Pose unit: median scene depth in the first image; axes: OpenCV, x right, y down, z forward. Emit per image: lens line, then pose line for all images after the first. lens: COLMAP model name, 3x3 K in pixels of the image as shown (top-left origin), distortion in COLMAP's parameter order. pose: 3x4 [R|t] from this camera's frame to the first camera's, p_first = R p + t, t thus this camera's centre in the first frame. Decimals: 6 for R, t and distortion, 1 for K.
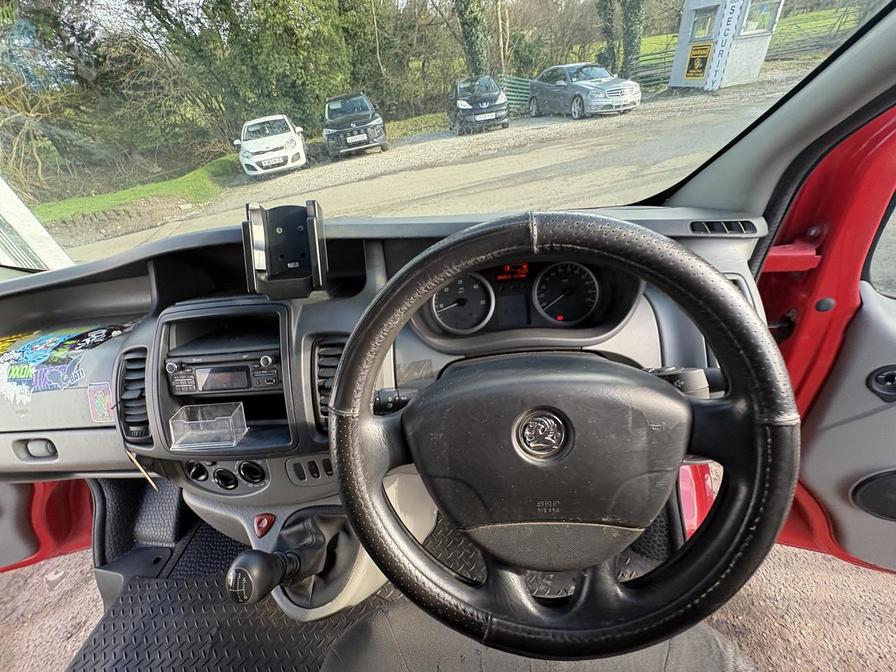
lens RADIAL K [[356.5, 0, 448.7], [0, 356.5, 336.8], [0, 0, 1]] dist [0.001916, -0.000244]
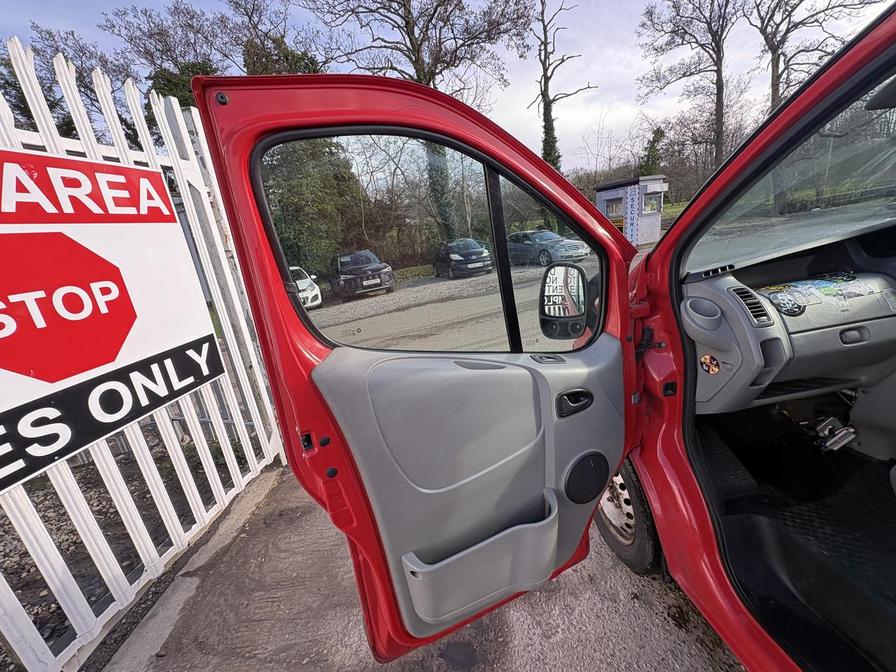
lens RADIAL K [[356.5, 0, 448.2], [0, 356.5, 336.1], [0, 0, 1]] dist [0.001916, -0.000244]
pose [[0.985194, -0.046125, 0.165119, -1.803593], [0.104592, 0.924834, -0.365710, 0.402381], [-0.135839, 0.377565, 0.915965, -0.126845]]
